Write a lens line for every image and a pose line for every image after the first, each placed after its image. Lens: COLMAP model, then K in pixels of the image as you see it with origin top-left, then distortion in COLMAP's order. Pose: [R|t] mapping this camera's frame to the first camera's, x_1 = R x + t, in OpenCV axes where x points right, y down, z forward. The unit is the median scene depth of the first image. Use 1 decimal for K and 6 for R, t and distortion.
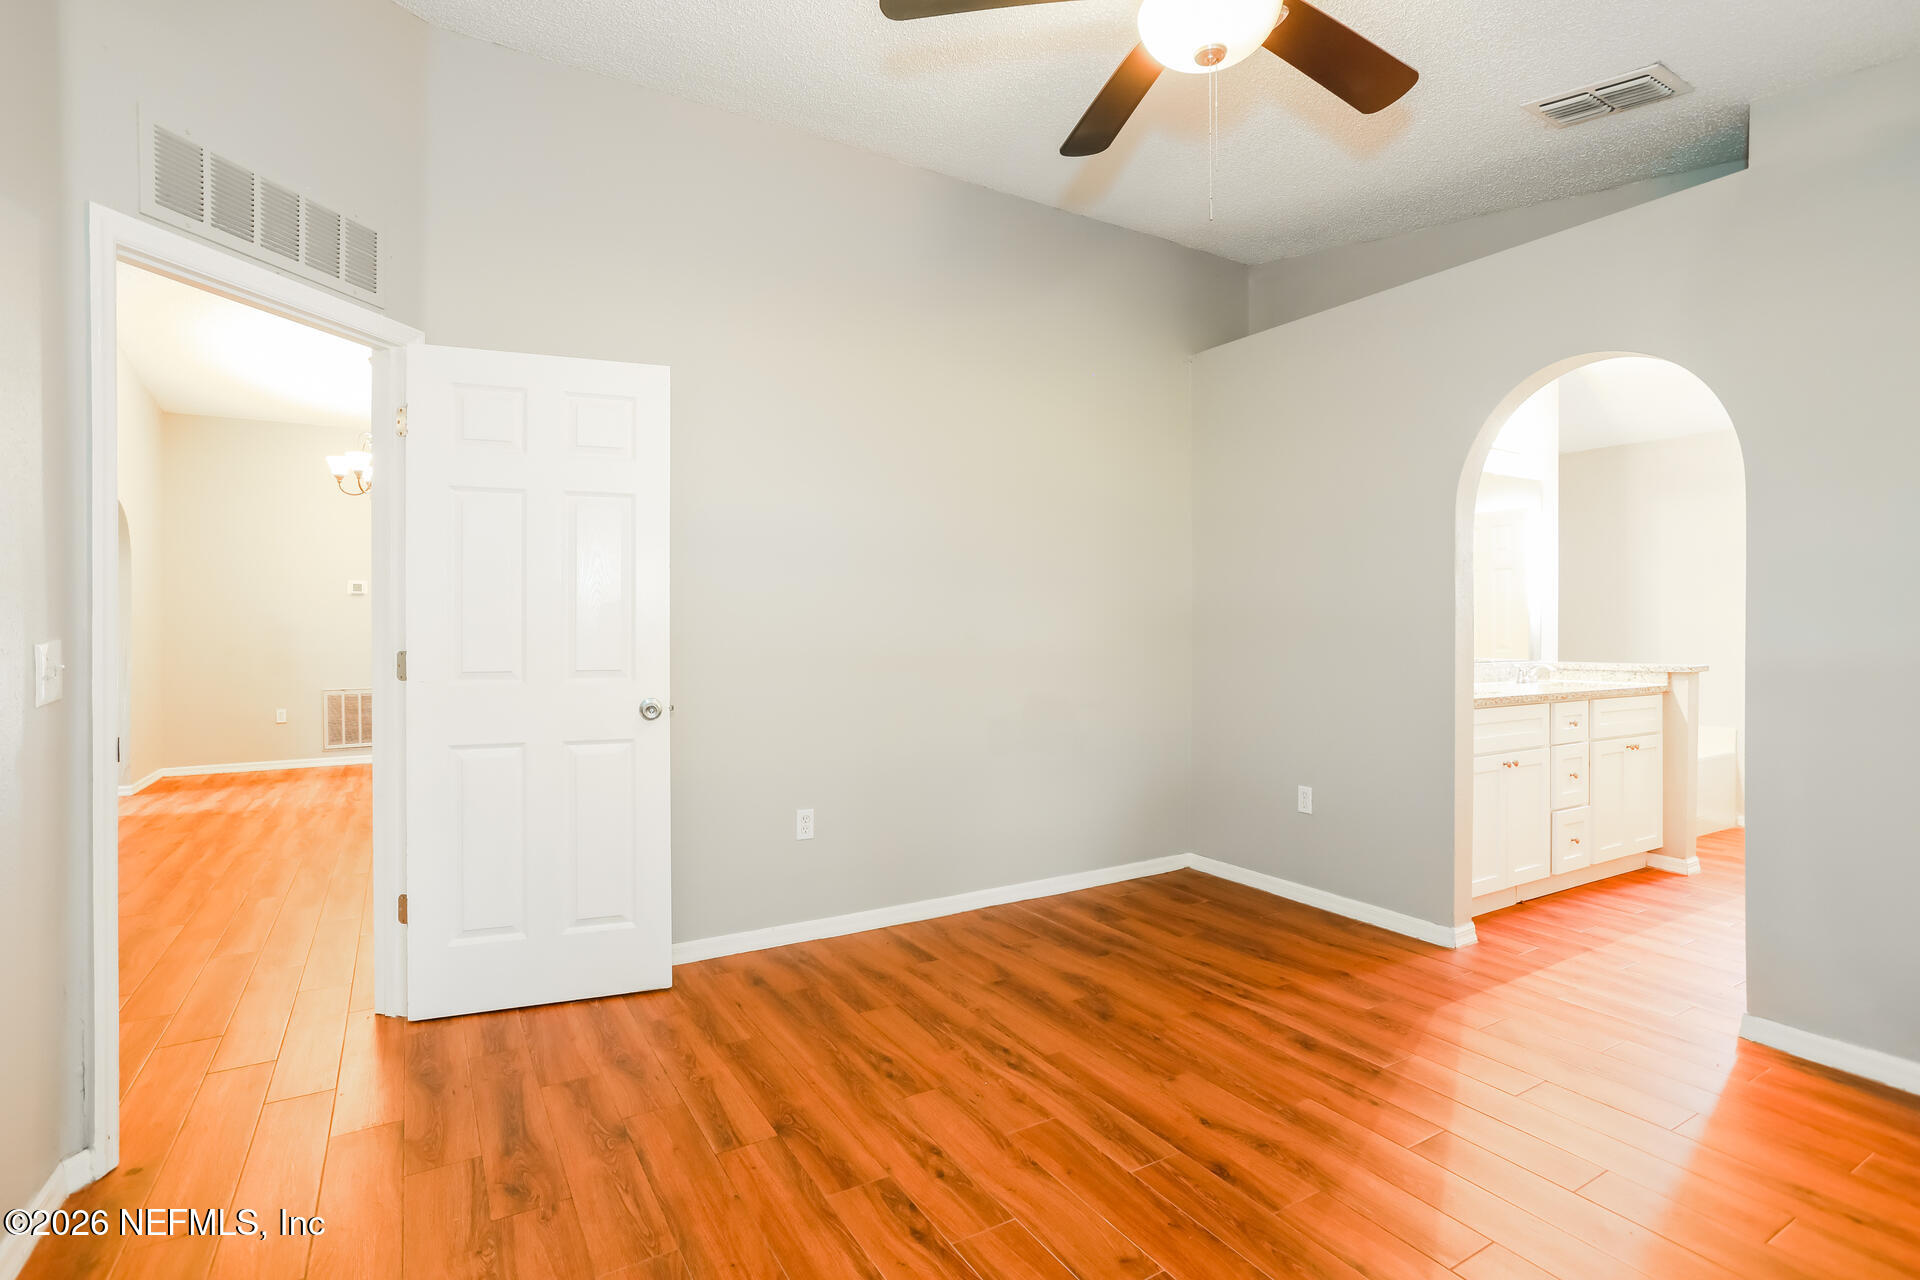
lens RADIAL K [[921.0, 0, 957.2], [0, 921.0, 630.8], [0, 0, 1]] dist [-0.000683, 0.007433]
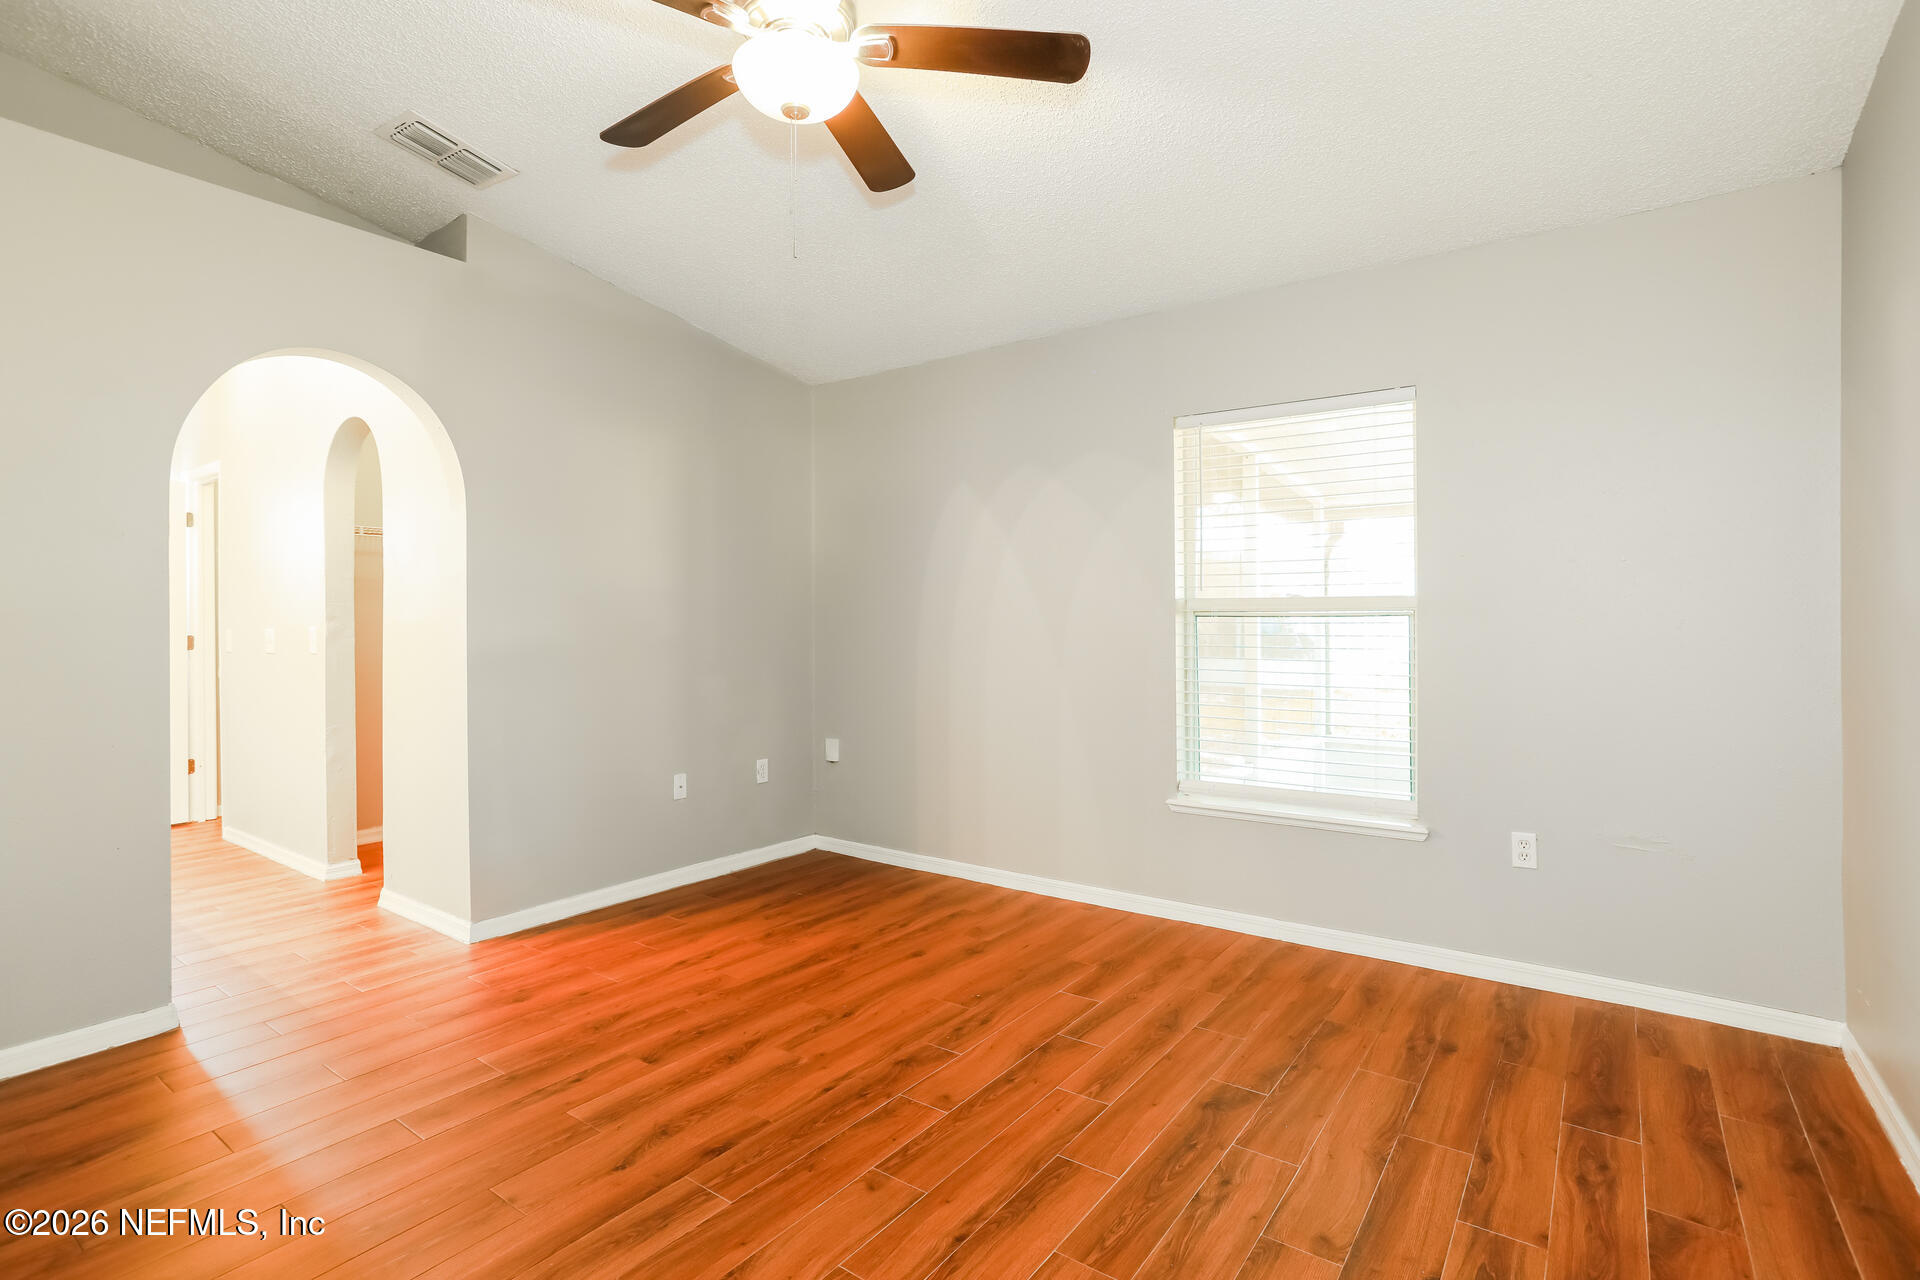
lens RADIAL K [[921.0, 0, 945.5], [0, 921.0, 630.1], [0, 0, 1]] dist [-0.000683, 0.007433]
pose [[-0.376938, -0.009168, 0.926193, -0.762418], [0.008071, 0.999881, 0.013182, -0.008944], [-0.926203, 0.012444, -0.376819, 1.145039]]
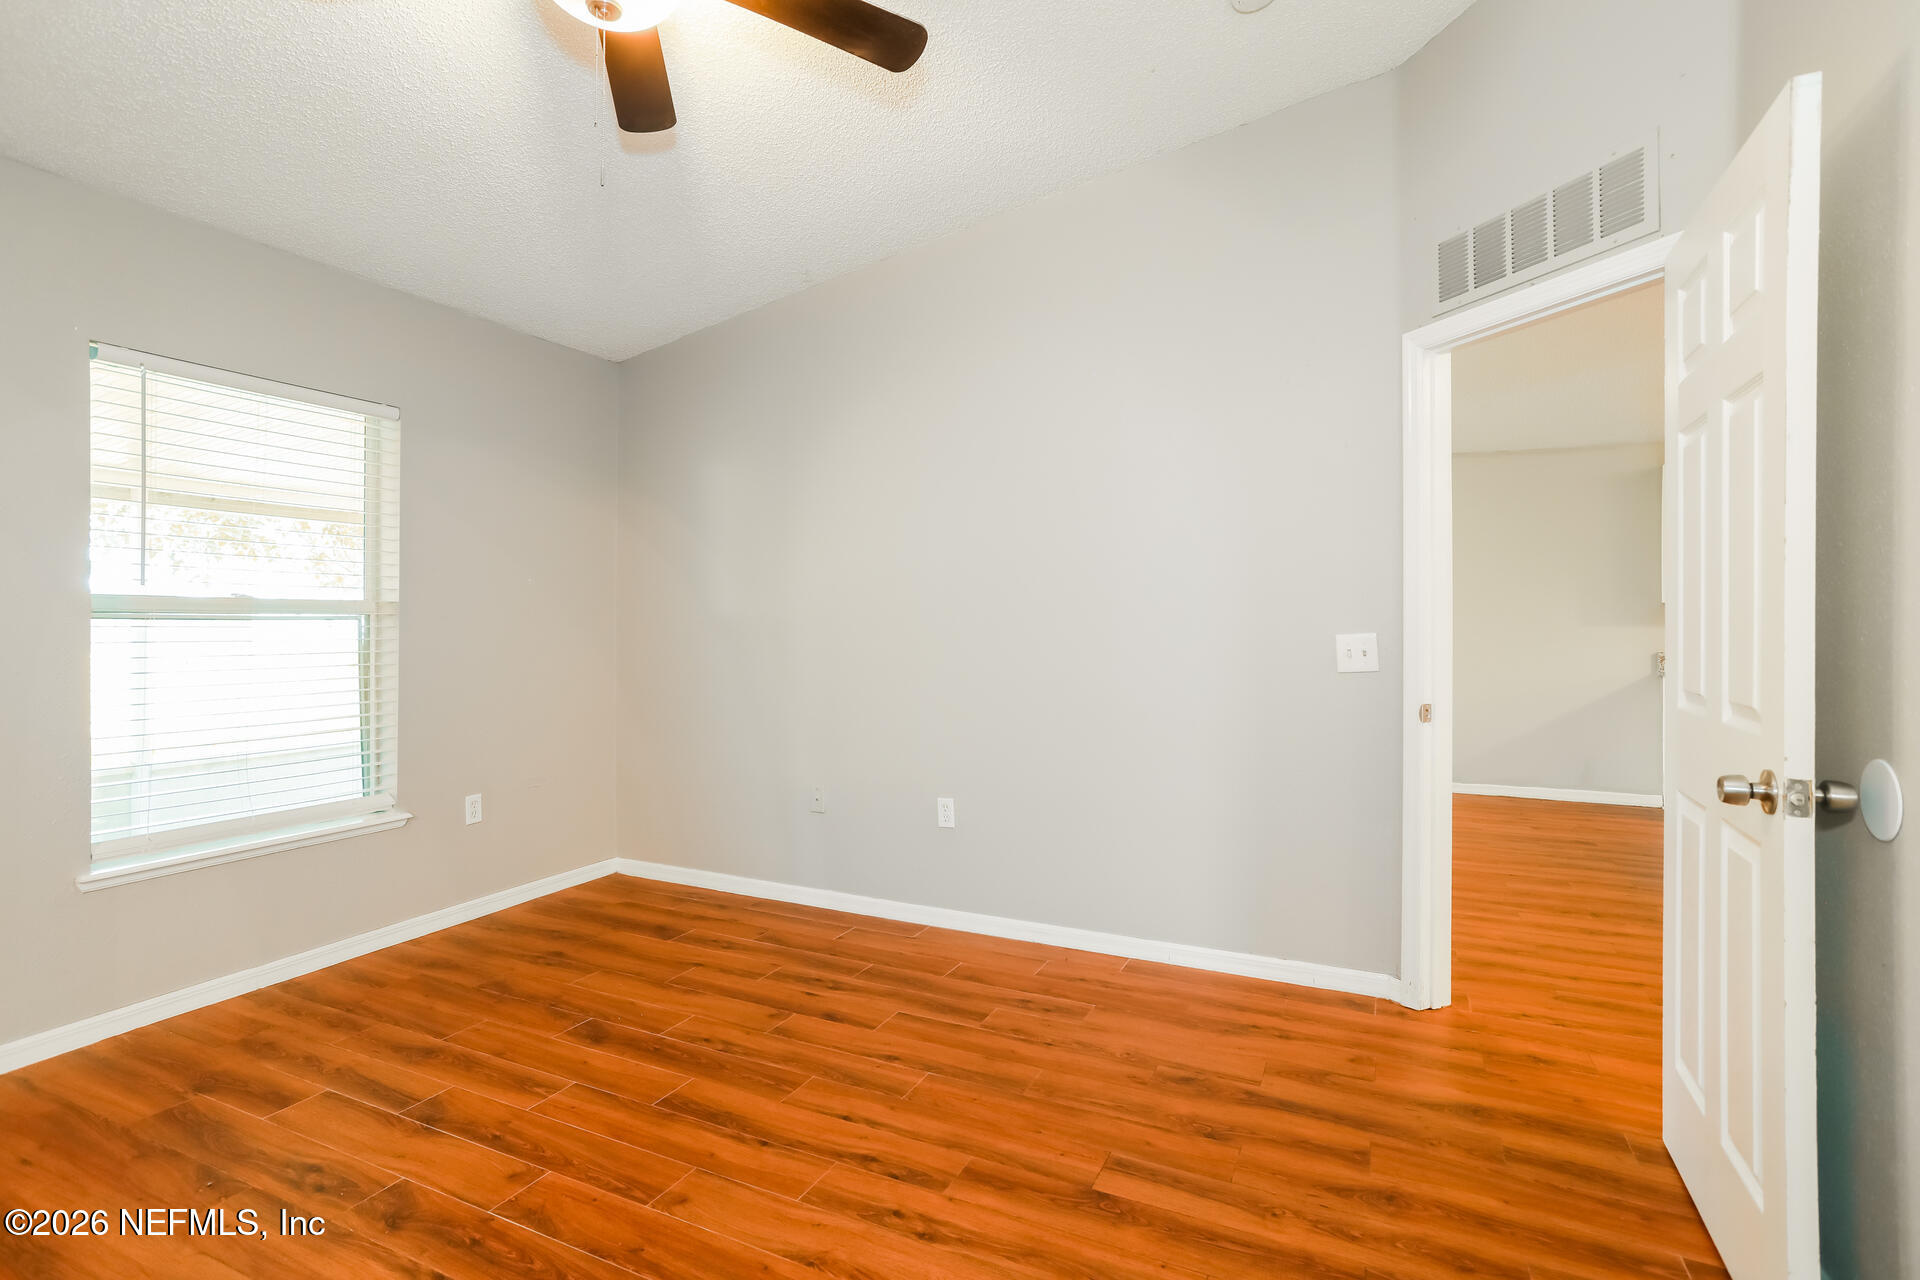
lens RADIAL K [[921.0, 0, 960.8], [0, 921.0, 629.7], [0, 0, 1]] dist [-0.000683, 0.007433]
pose [[-0.838342, -0.001515, -0.545142, 0.433342], [-0.005059, 0.999975, 0.005001, -0.002427], [0.545121, 0.006950, -0.838329, 1.801242]]
